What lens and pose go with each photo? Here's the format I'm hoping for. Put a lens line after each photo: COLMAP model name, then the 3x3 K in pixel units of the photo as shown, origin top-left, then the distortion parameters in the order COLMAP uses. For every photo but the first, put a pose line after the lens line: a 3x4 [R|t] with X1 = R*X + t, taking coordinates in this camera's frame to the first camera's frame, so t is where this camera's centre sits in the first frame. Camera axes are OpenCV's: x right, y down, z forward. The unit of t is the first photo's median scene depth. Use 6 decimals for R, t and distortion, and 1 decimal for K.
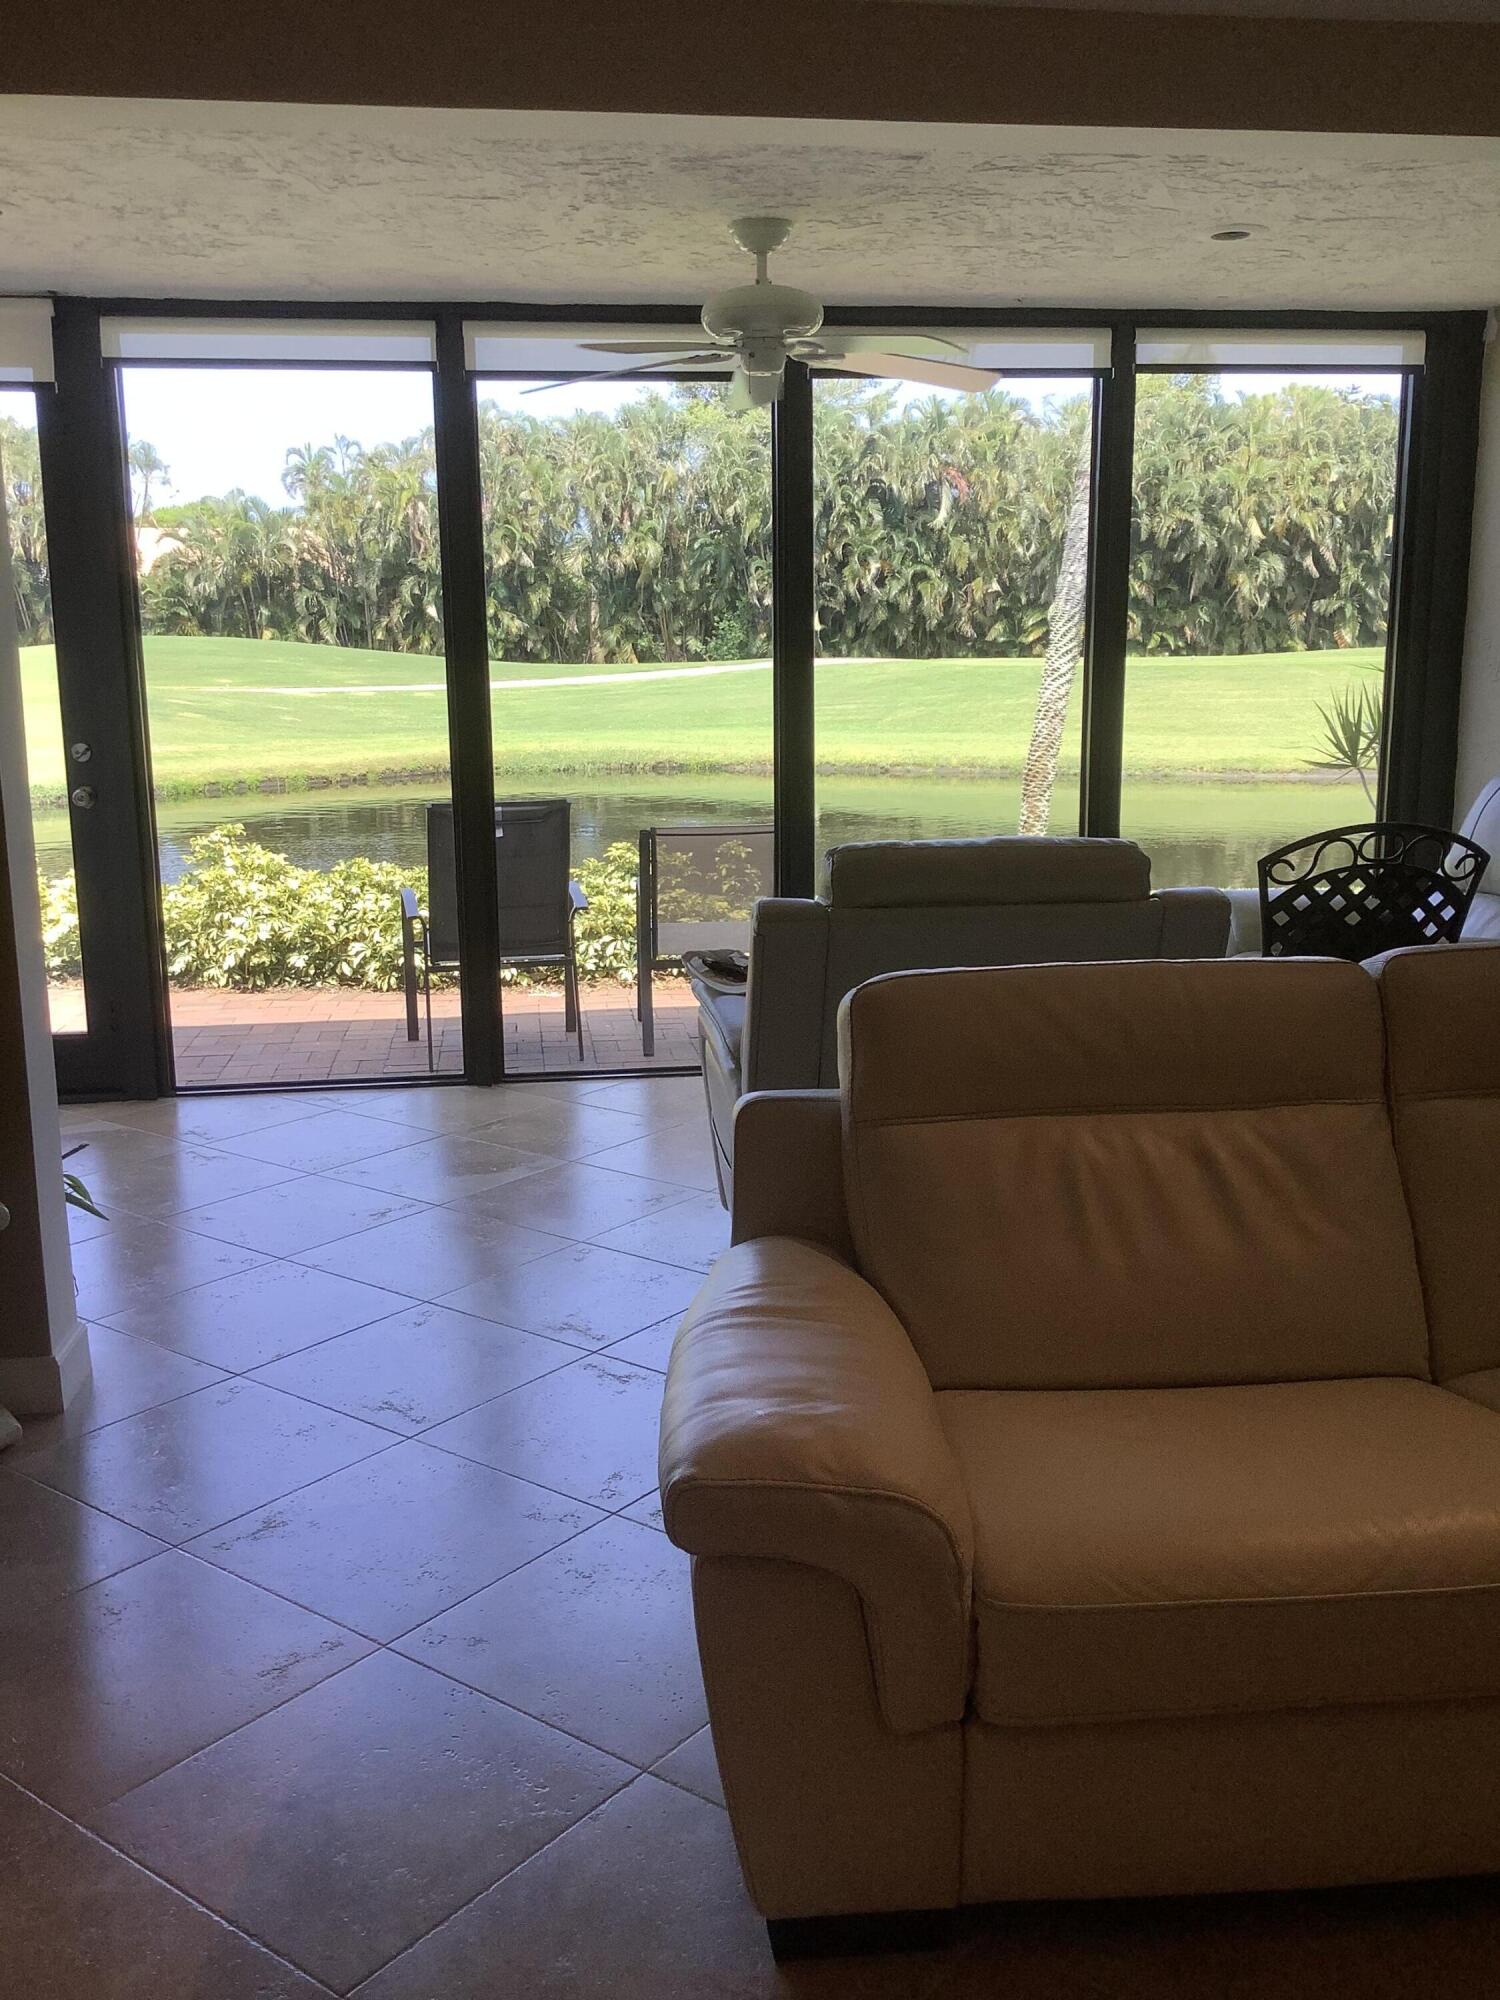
lens RADIAL K [[1765.8, 0, 760.6], [0, 1765.8, 1004.4], [0, 0, 1]] dist [0.140308, -0.353126]
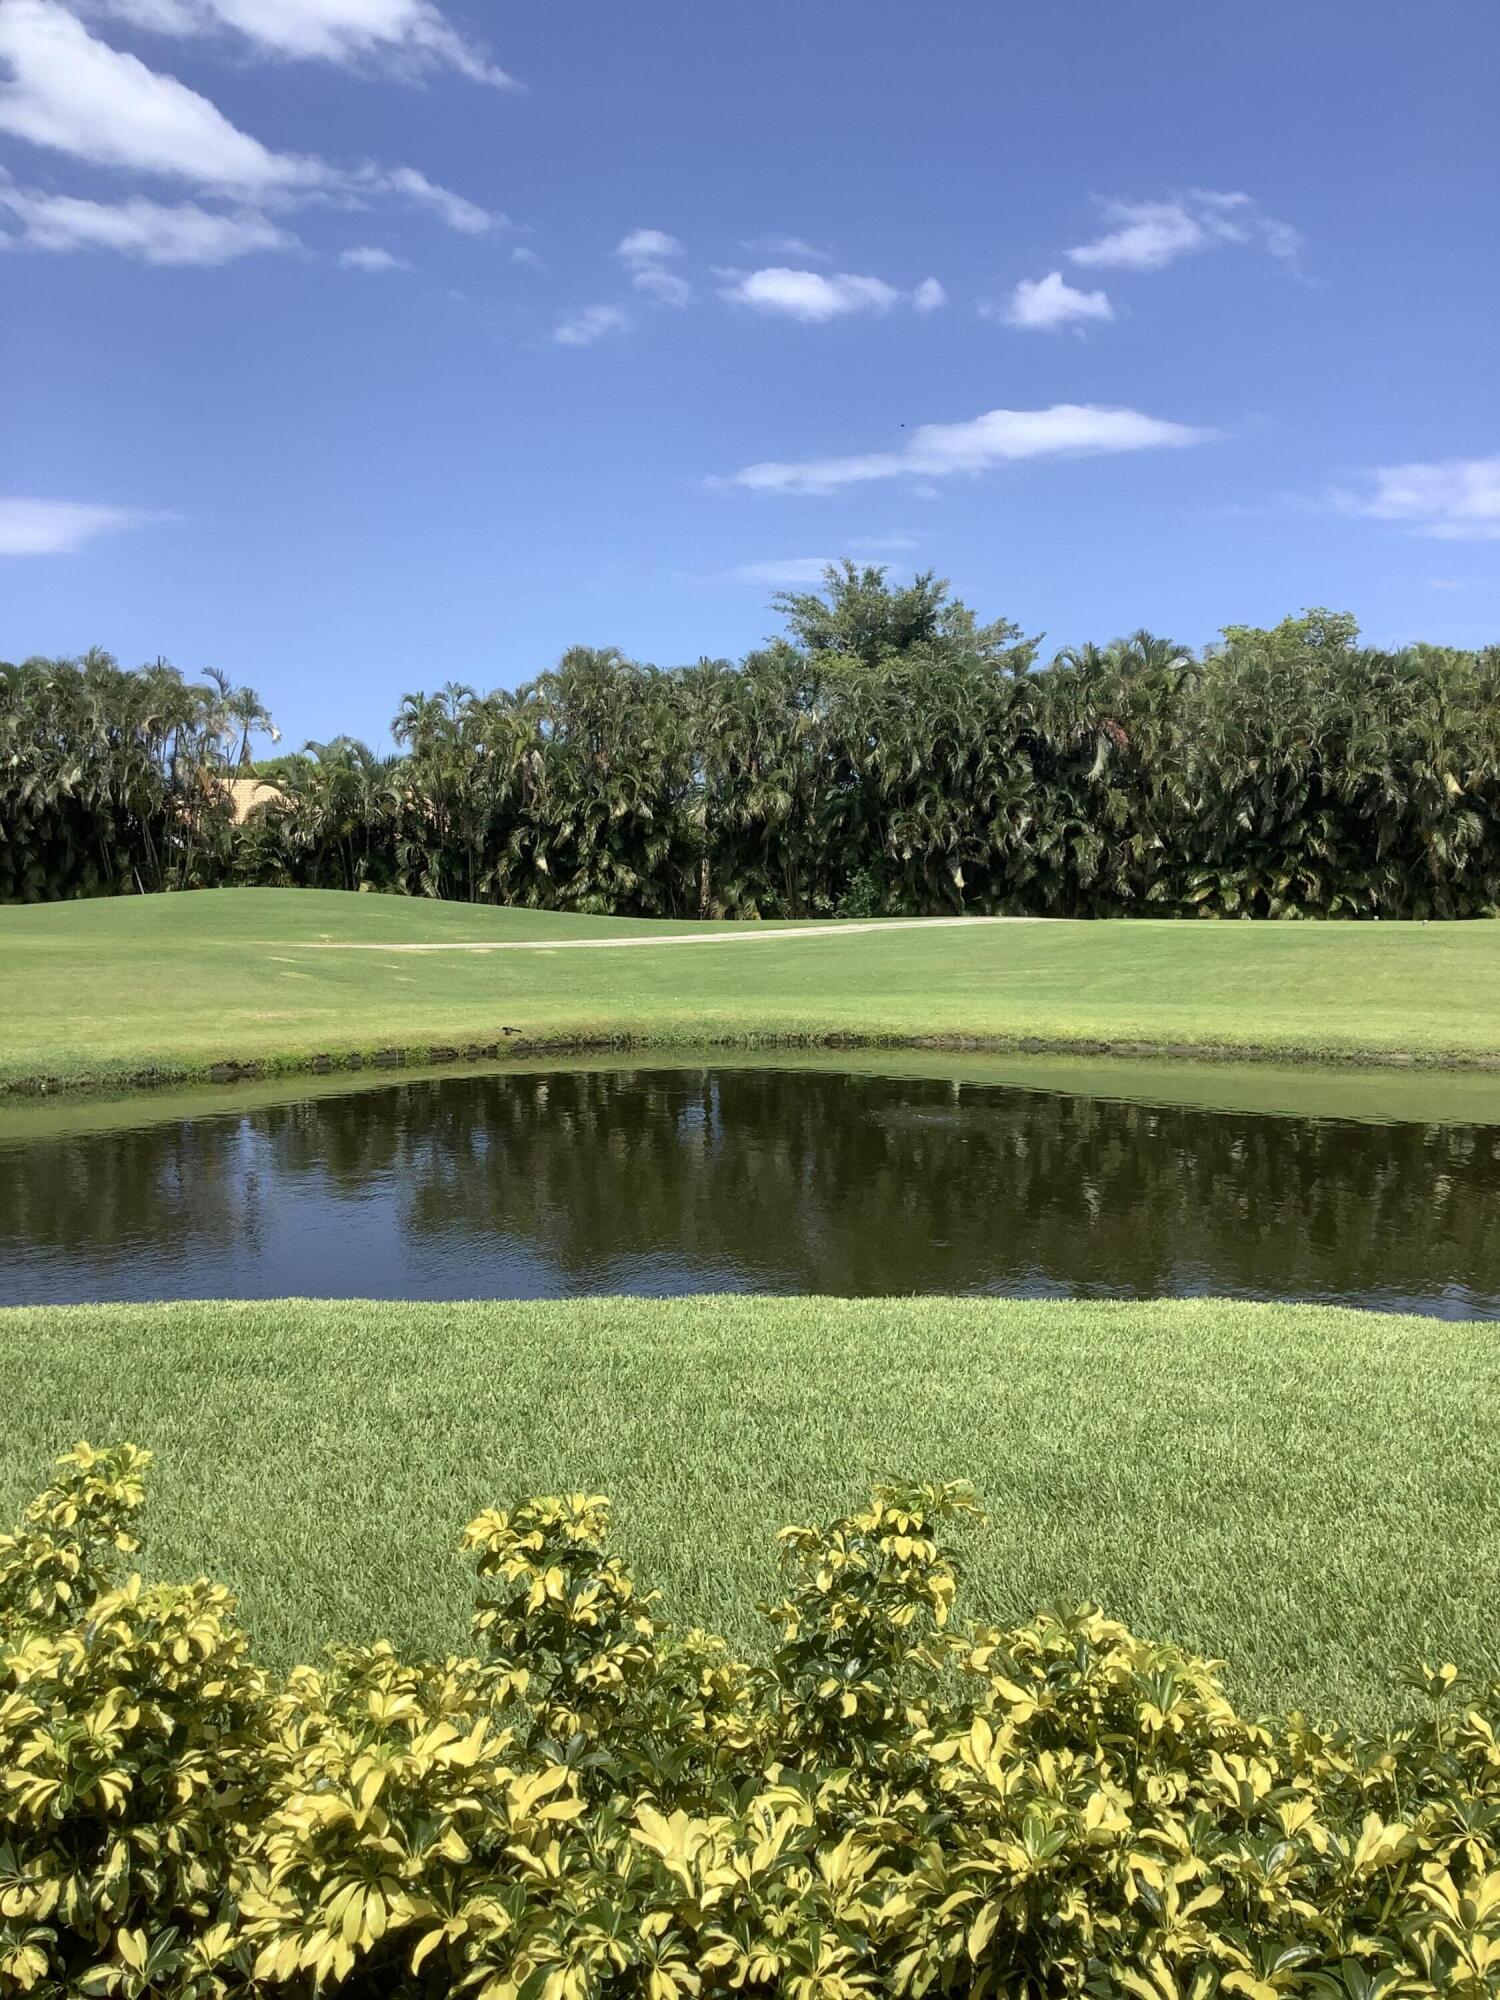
lens RADIAL K [[1782.6, 0, 748.5], [0, 1782.6, 990.6], [0, 0, 1]] dist [0.112649, -0.257525]
pose [[0.999204, 0.013439, -0.037564, -0.041814], [-0.018937, 0.988491, -0.150090, -0.017682], [0.035115, 0.150682, 0.987959, 0.094767]]
